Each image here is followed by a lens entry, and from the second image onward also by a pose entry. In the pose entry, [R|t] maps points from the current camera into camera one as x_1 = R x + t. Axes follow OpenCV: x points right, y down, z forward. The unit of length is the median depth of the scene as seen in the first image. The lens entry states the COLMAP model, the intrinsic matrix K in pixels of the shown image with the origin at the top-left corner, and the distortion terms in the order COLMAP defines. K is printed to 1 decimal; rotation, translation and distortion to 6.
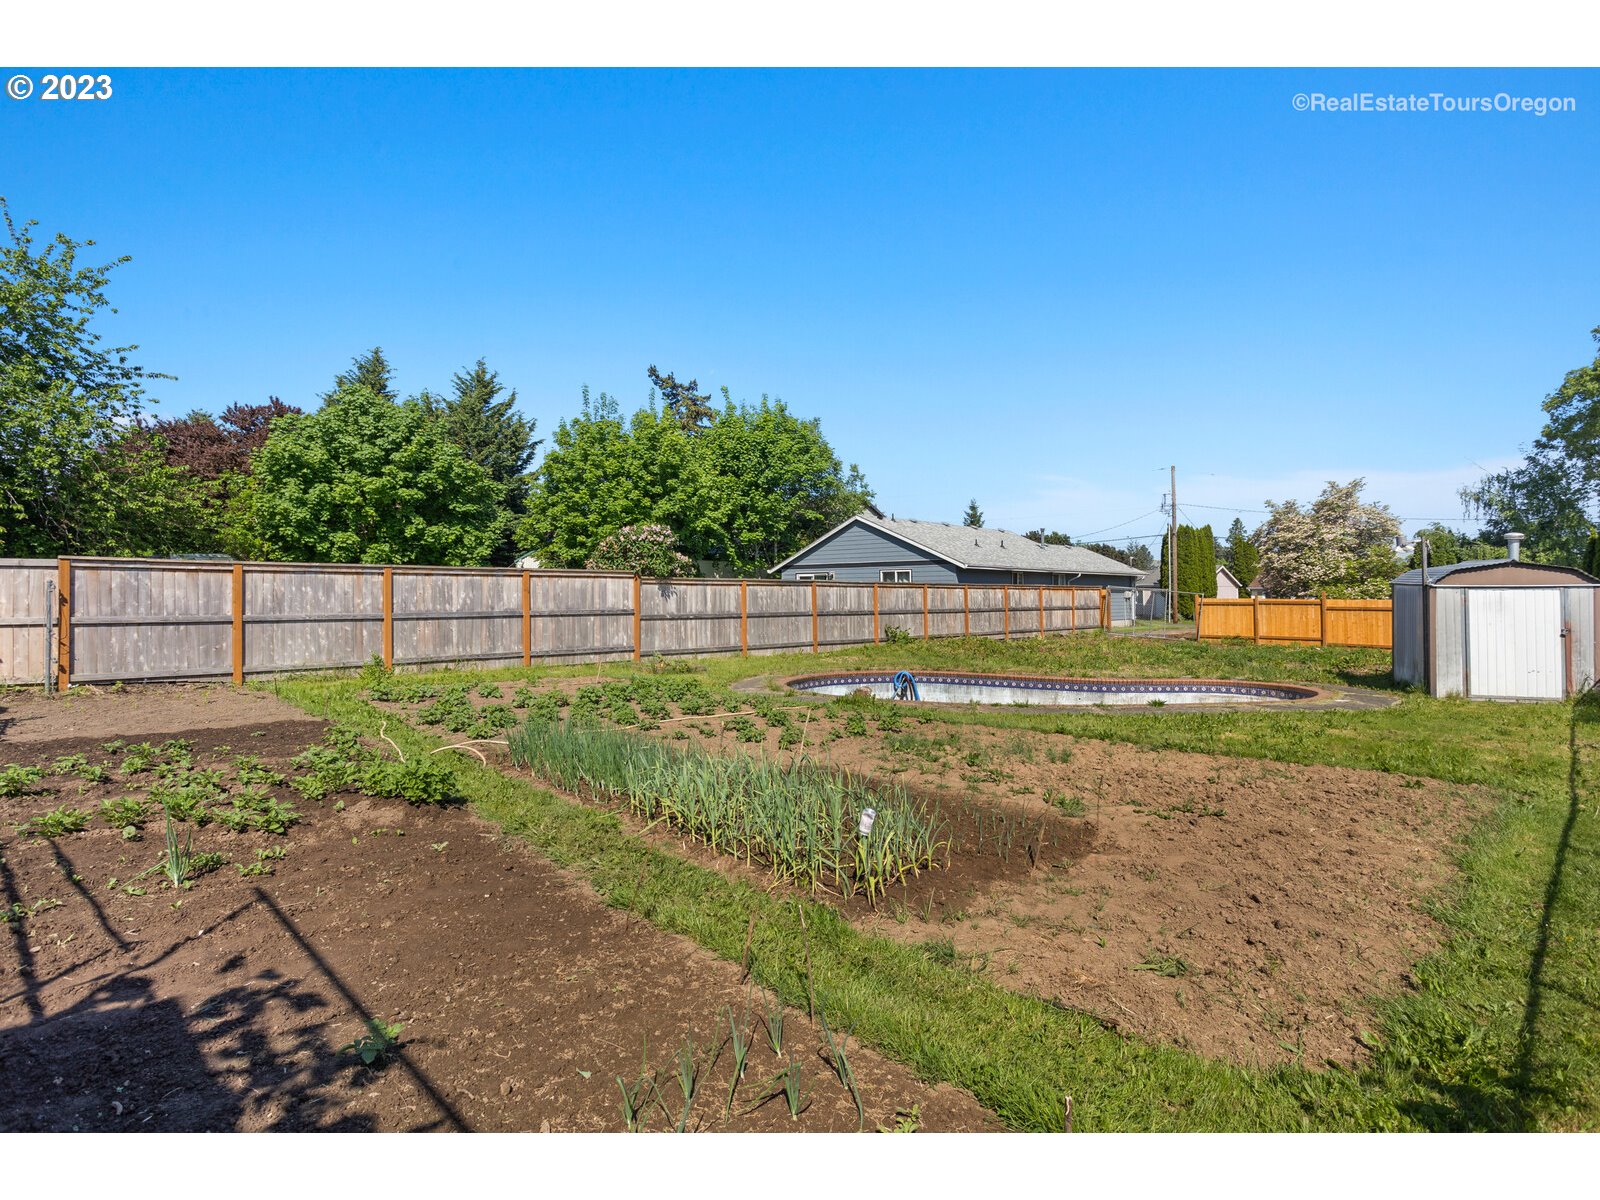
lens RADIAL K [[852.6, 0, 747.1], [0, 852.6, 562.2], [0, 0, 1]] dist [-0.023616, 0.014659]
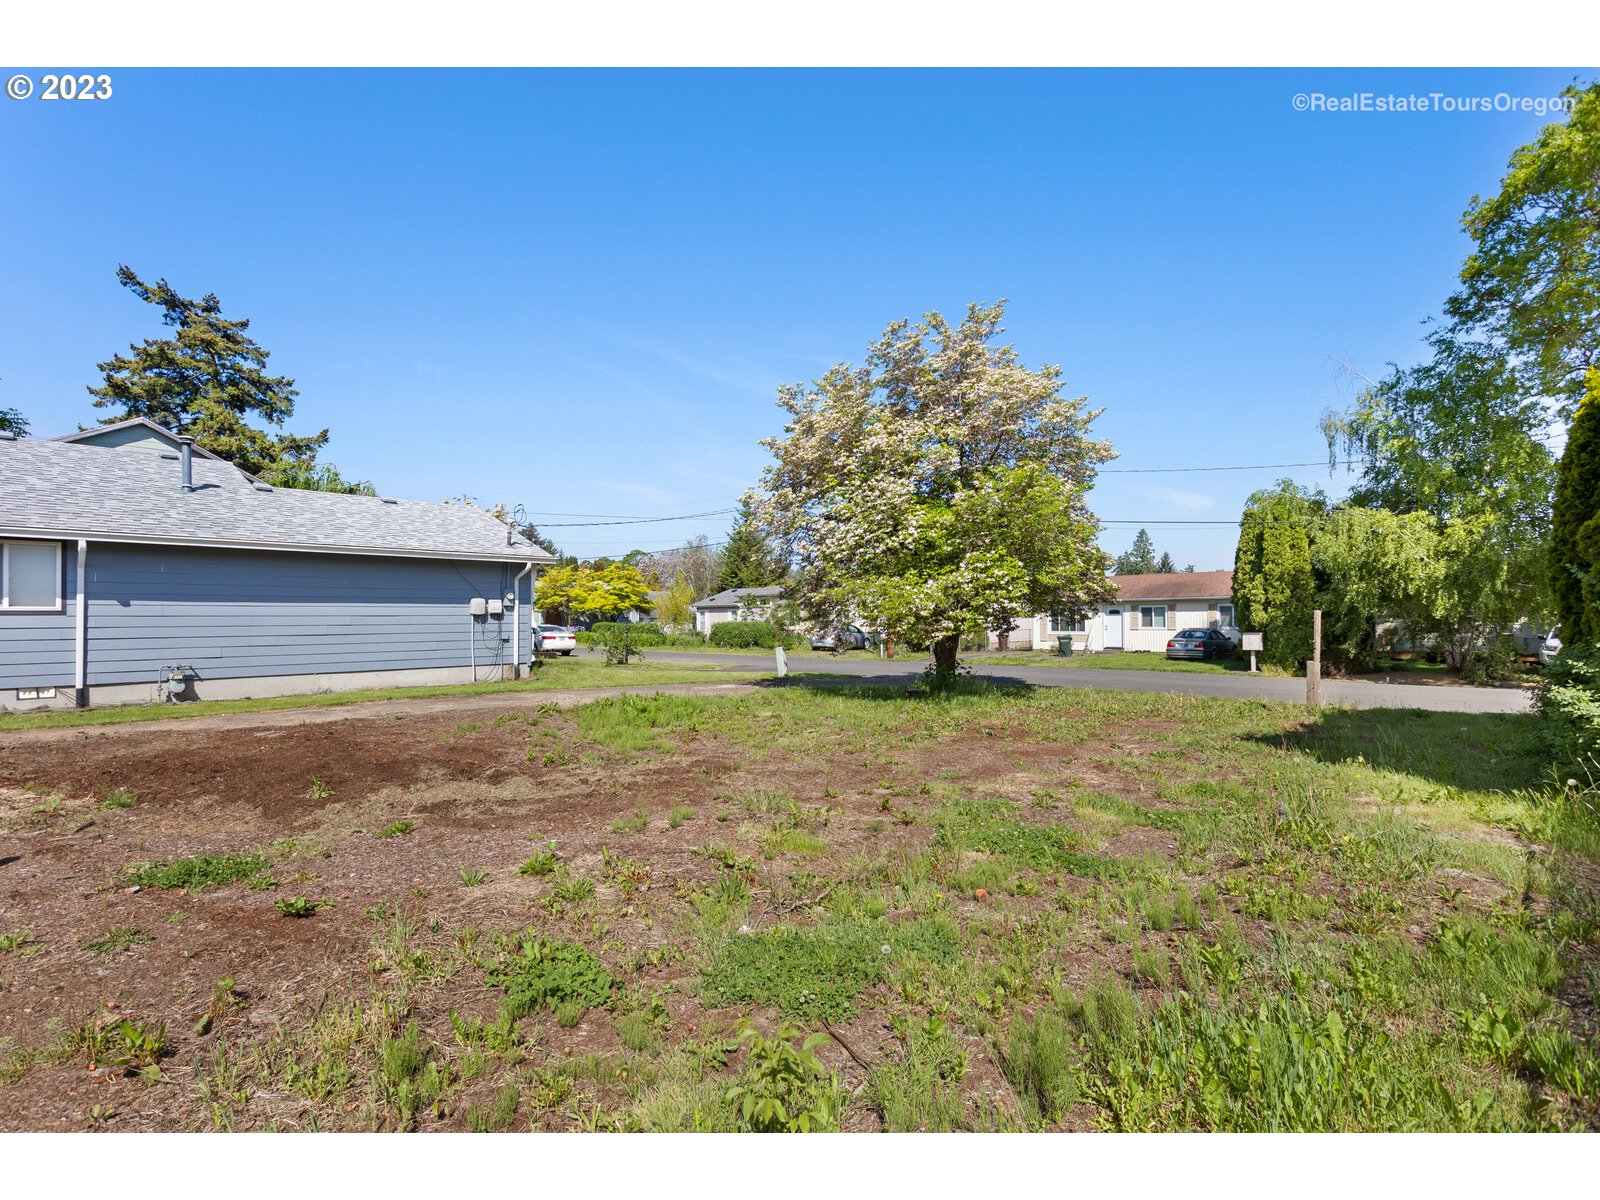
lens RADIAL K [[761.6, 0, 818.0], [0, 761.6, 607.7], [0, 0, 1]] dist [-0.000325, 0.000598]
pose [[0.999595, -0.008794, 0.027055, 0.713101], [0.008316, 0.999808, 0.017748, 0.038508], [-0.027206, -0.017516, 0.999476, 0.725263]]
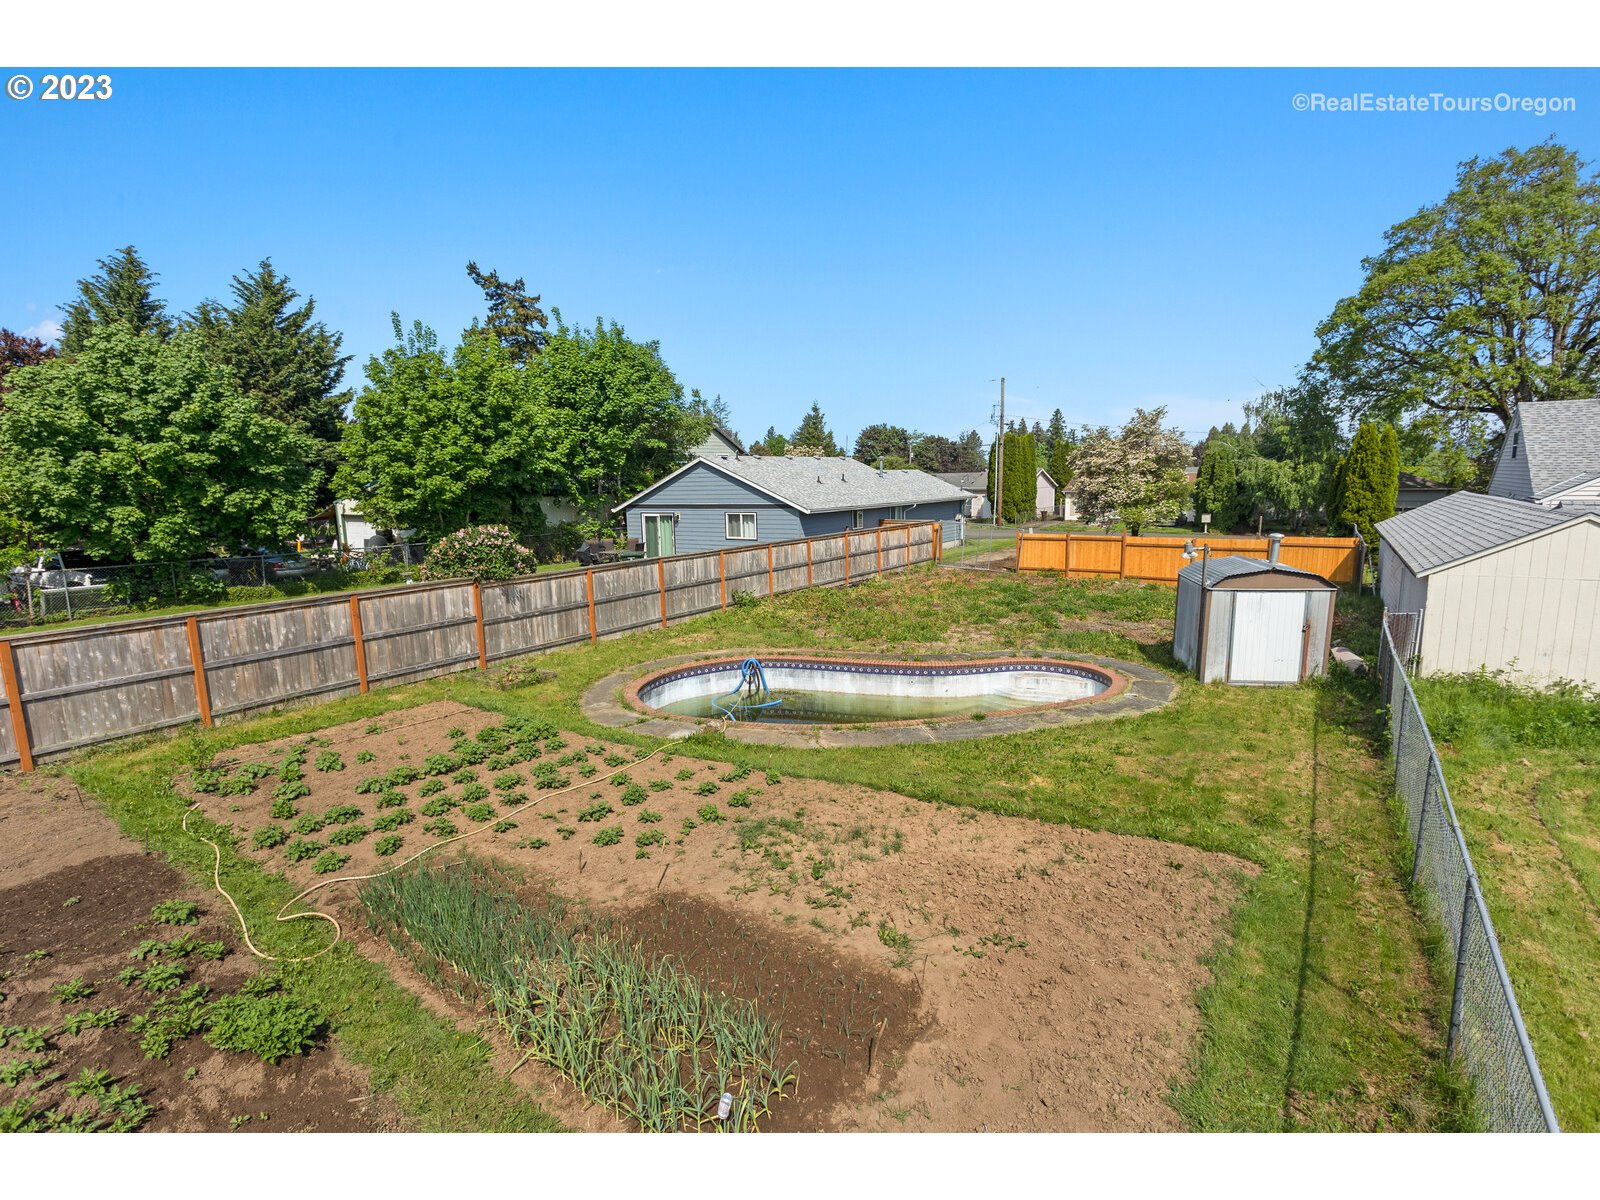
lens RADIAL K [[851.6, 0, 757.0], [0, 851.6, 602.3], [0, 0, 1]] dist [-0.006648, 0.001887]
pose [[0.981446, -0.052943, 0.184282, 0.001946], [0.016673, 0.981047, 0.193052, -0.081622], [-0.191010, -0.186398, 0.963728, 0.005994]]
